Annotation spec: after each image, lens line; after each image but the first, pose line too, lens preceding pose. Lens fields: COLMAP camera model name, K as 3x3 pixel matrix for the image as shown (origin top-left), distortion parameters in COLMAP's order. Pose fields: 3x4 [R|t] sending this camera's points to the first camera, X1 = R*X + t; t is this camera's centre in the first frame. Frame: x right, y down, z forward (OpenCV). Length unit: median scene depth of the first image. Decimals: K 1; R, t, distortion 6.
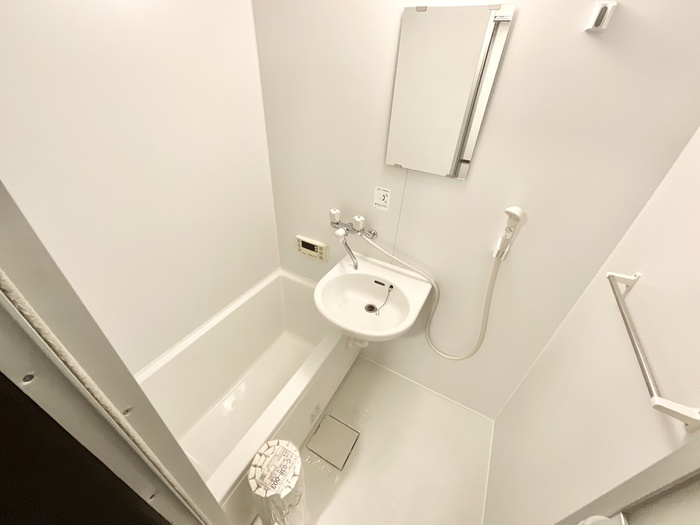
lens RADIAL K [[281.3, 0, 349.3], [0, 281.3, 263.1], [0, 0, 1]] dist [-0.006342, 0.001488]
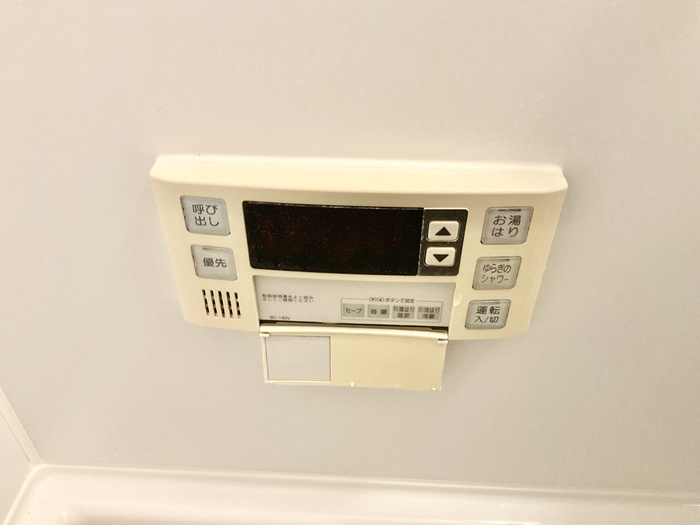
lens RADIAL K [[589.0, 0, 349.9], [0, 589.0, 262.8], [0, 0, 1]] dist [-0.002155, -0.000428]
pose [[0.898735, -0.302579, 0.317366, -0.252220], [0.279975, 0.953004, 0.115750, -0.091408], [-0.337474, -0.015174, 0.941212, 1.009048]]
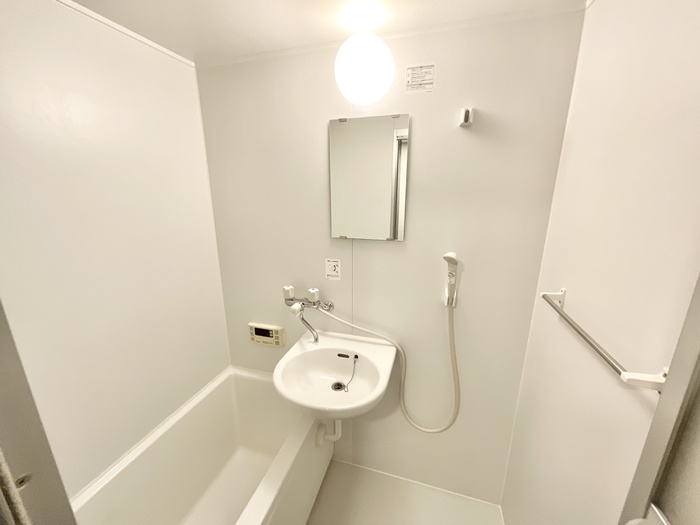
lens RADIAL K [[281.3, 0, 350.7], [0, 281.3, 260.5], [0, 0, 1]] dist [-0.006342, 0.001488]
pose [[0.975431, -0.104986, 0.193680, -0.018058], [0.165703, 0.928978, -0.330972, 0.092744], [-0.145177, 0.354934, 0.923550, 0.011030]]
